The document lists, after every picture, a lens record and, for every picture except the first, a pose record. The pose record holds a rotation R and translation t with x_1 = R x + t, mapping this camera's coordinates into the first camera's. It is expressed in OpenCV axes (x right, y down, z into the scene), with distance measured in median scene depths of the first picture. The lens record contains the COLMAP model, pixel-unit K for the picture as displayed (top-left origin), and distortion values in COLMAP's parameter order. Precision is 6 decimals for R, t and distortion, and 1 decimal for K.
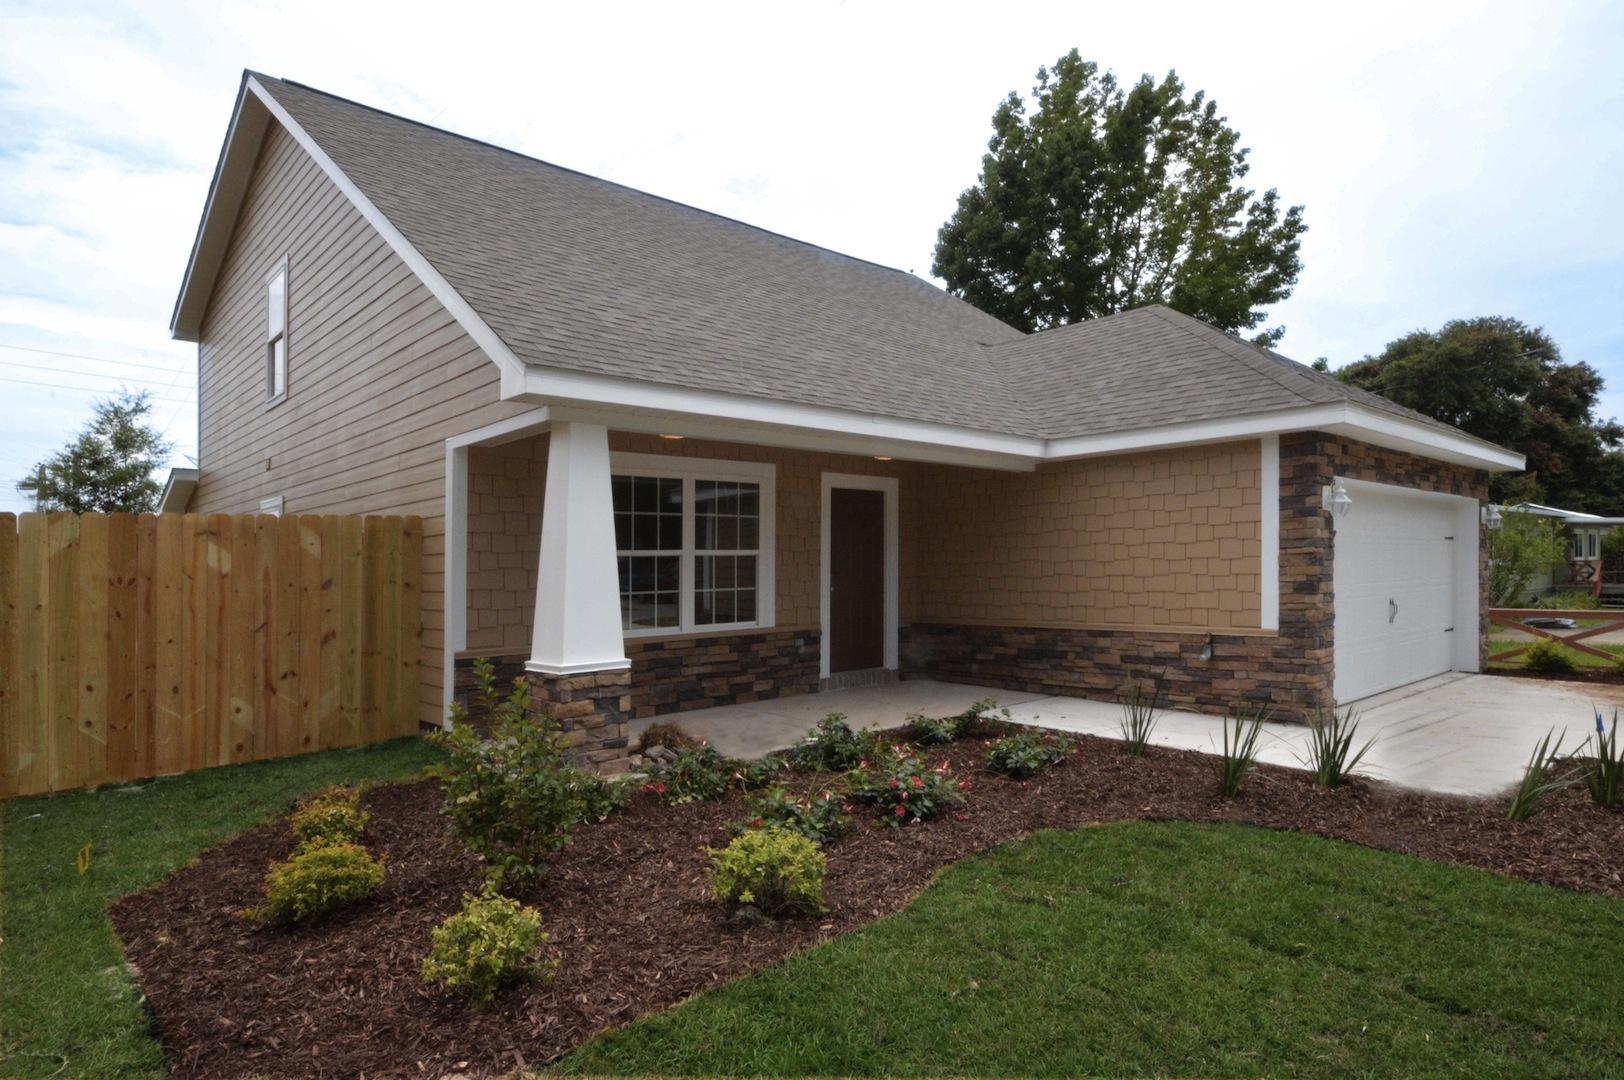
lens RADIAL K [[860.2, 0, 812.0], [0, 860.2, 540.0], [0, 0, 1]] dist [0.005237, 0.001588]
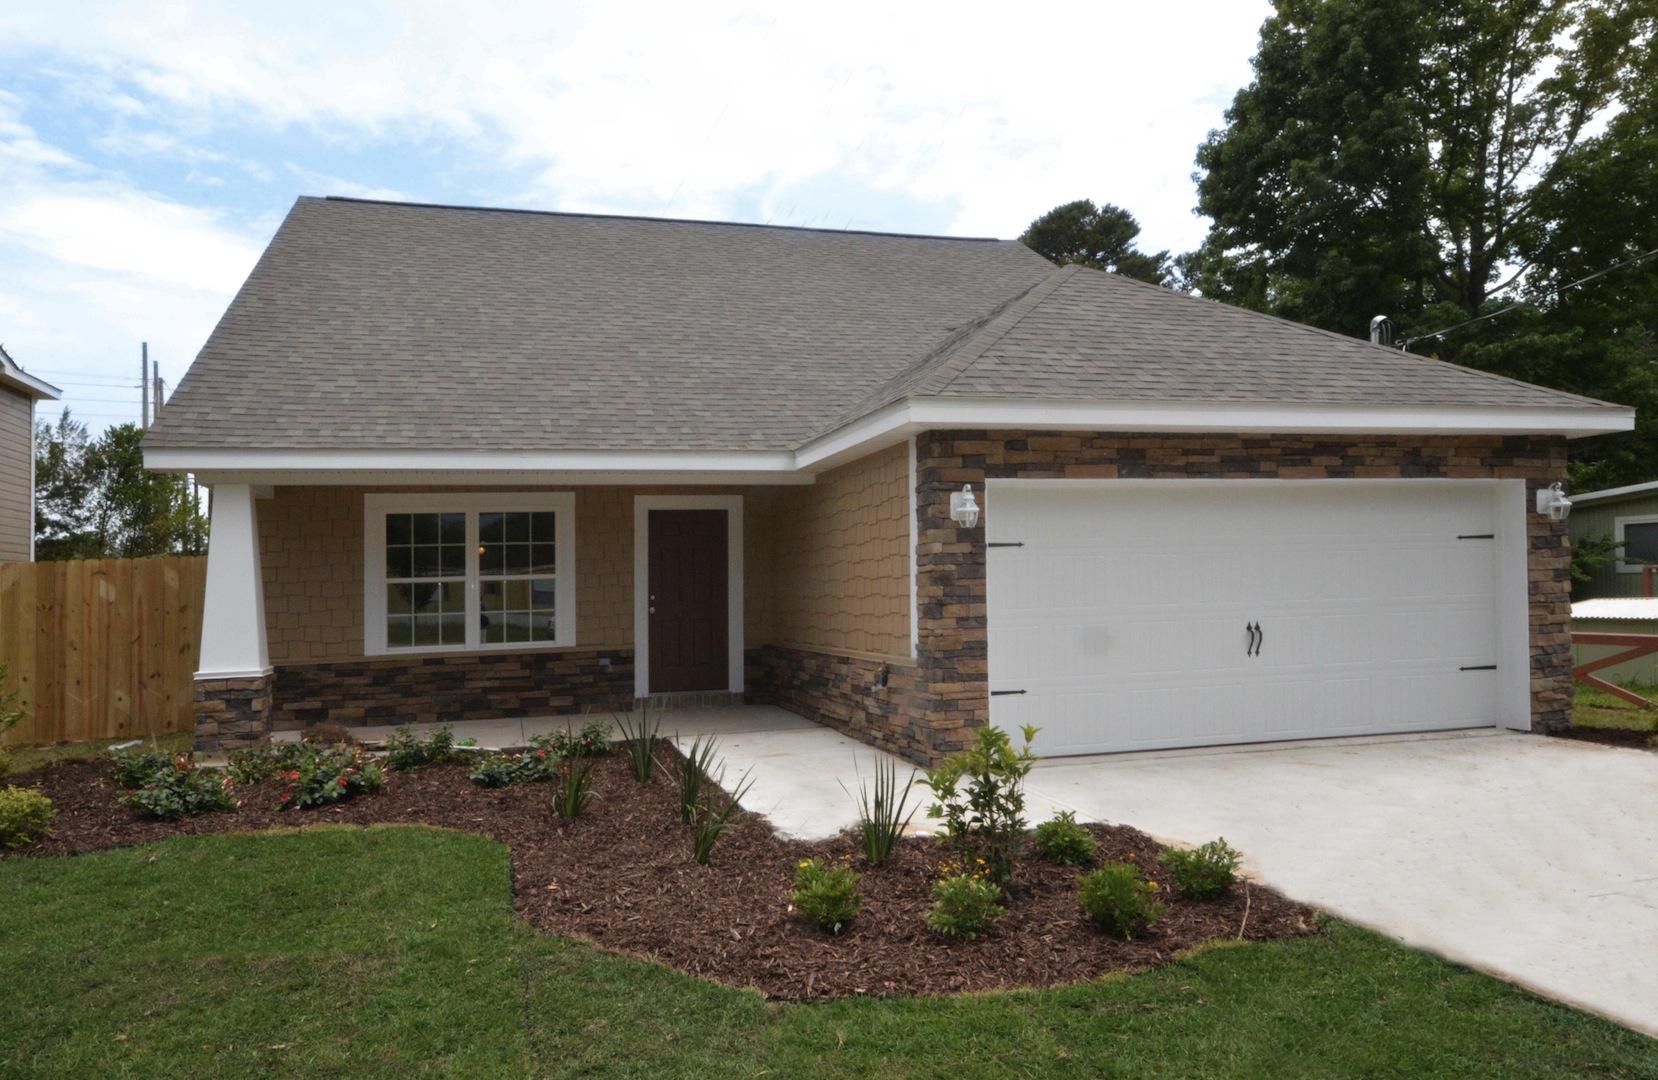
lens RADIAL K [[992.6, 0, 828.0], [0, 992.6, 577.1], [0, 0, 1]] dist [0.000184, -0.000317]
pose [[0.899318, -0.014276, -0.437063, 0.887095], [0.028674, 0.999241, 0.026363, -0.008172], [0.436355, -0.036241, 0.899045, 0.050976]]
